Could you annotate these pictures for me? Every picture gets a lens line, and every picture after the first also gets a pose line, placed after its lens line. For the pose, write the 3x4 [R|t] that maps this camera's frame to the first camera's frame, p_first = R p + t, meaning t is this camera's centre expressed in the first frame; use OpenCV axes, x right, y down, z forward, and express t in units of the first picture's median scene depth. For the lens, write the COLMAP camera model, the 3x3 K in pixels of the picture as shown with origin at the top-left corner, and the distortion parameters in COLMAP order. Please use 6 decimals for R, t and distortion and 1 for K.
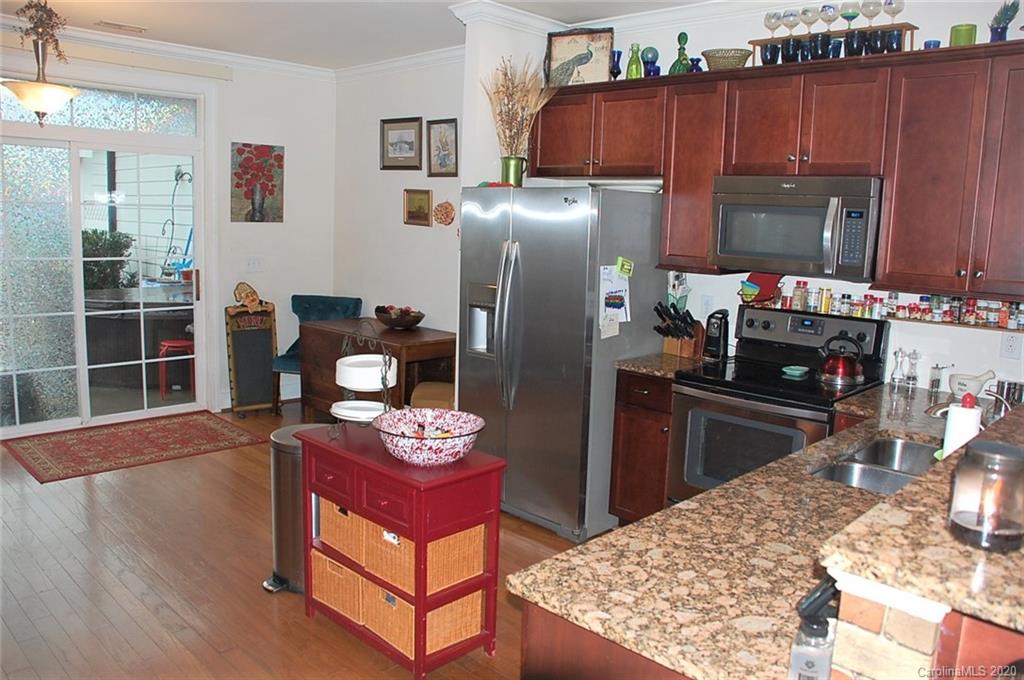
lens RADIAL K [[788.7, 0, 515.0], [0, 788.7, 341.6], [0, 0, 1]] dist [-0.165922, 0.115971]
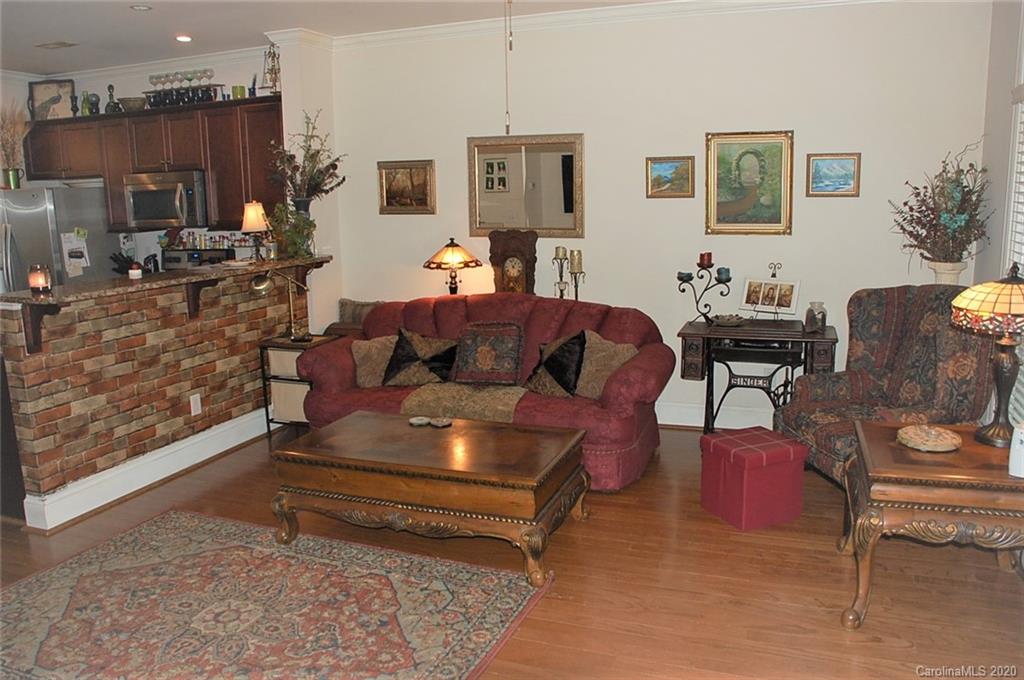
lens RADIAL K [[788.7, 0, 515.0], [0, 788.7, 341.6], [0, 0, 1]] dist [-0.165922, 0.115971]
pose [[0.913488, -0.127045, 0.386521, 0.302623], [0.114001, 0.991868, 0.056590, 0.133024], [-0.390567, -0.007630, 0.920543, -0.753444]]
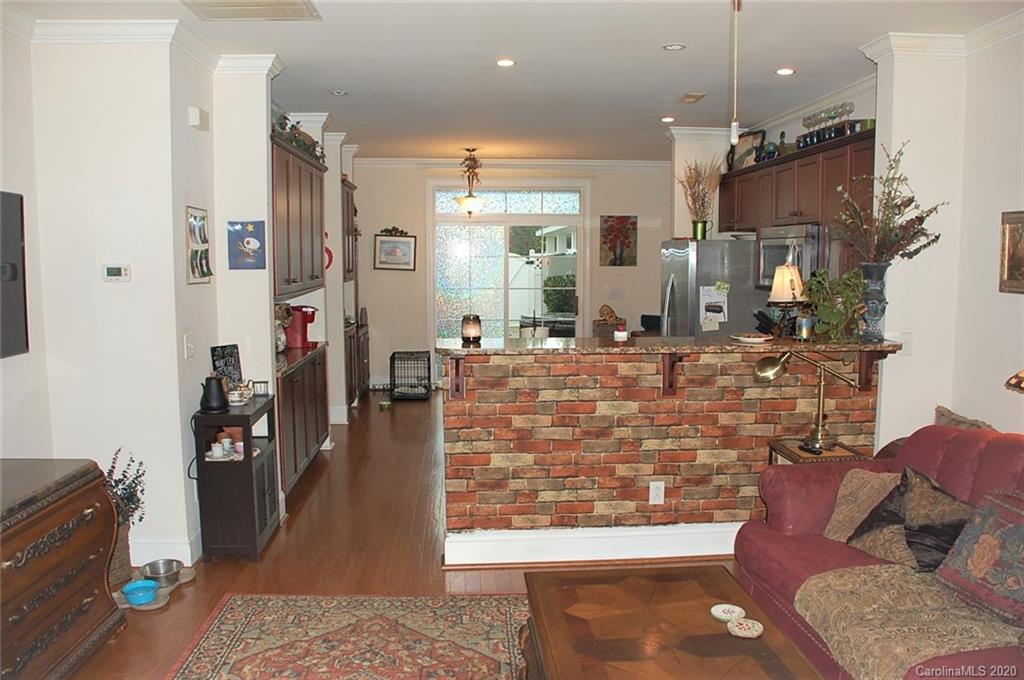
lens RADIAL K [[788.7, 0, 515.0], [0, 788.7, 341.6], [0, 0, 1]] dist [-0.165922, 0.115971]
pose [[0.747620, 0.032916, -0.663311, 0.800454], [-0.074257, 0.996651, -0.034238, 0.091833], [0.659962, 0.074853, 0.747560, -0.418390]]
